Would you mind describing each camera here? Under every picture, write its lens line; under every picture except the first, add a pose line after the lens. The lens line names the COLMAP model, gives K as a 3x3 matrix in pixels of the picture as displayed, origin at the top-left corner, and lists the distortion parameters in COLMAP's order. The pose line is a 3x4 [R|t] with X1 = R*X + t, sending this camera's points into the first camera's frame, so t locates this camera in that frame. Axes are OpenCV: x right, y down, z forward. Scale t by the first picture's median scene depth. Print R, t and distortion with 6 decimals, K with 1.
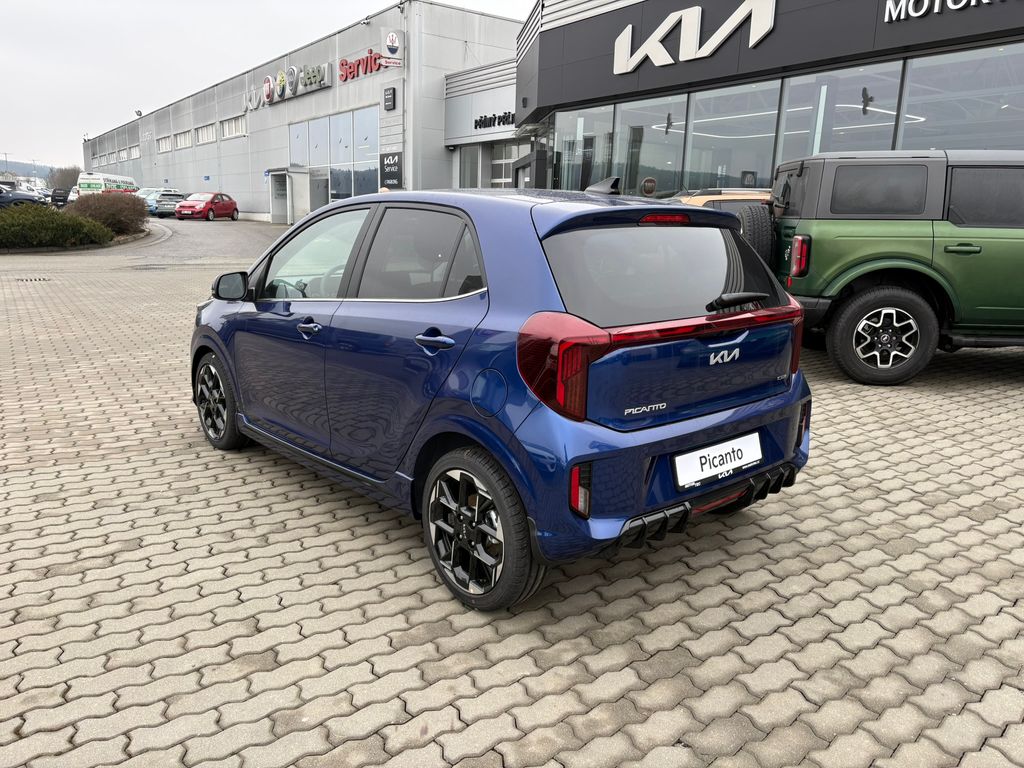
lens RADIAL K [[774.8, 0, 512.0], [0, 774.8, 384.0], [0, 0, 1]] dist [0.025601, 0.003992]
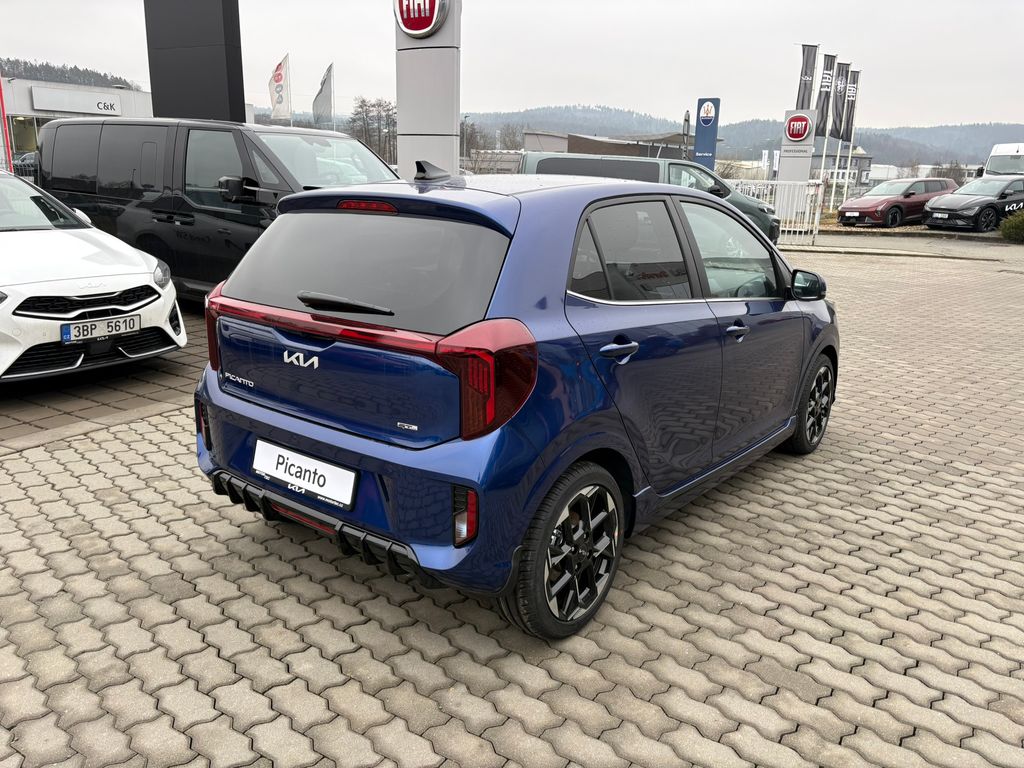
lens RADIAL K [[764.0, 0, 512.0], [0, 764.0, 384.0], [0, 0, 1]] dist [0.067590, -0.073217]
pose [[0.192429, 0.236603, -0.952360, 0.851483], [-0.224505, 0.955373, 0.191990, -0.169826], [0.955285, 0.176866, 0.236960, 0.747150]]
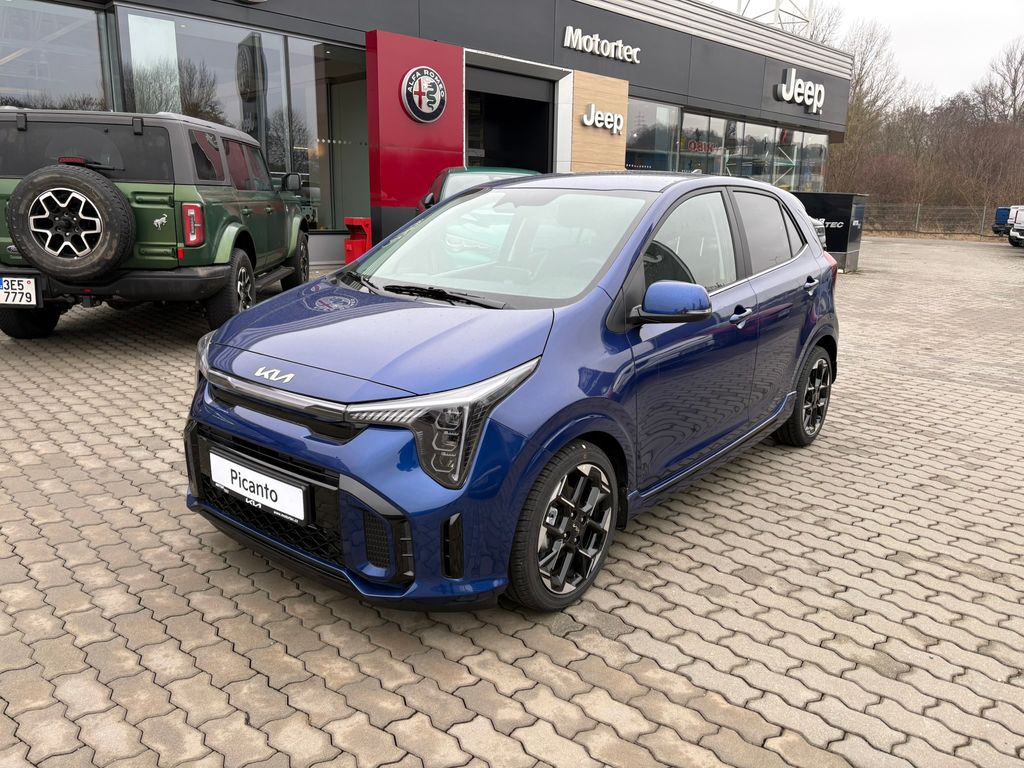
lens RADIAL K [[772.2, 0, 512.0], [0, 772.2, 384.0], [0, 0, 1]] dist [0.061751, -0.070369]
pose [[-0.179446, -0.251757, 0.951009, -1.063393], [0.187376, 0.940257, 0.284266, -0.296704], [-0.965758, 0.229207, -0.121553, 1.295587]]
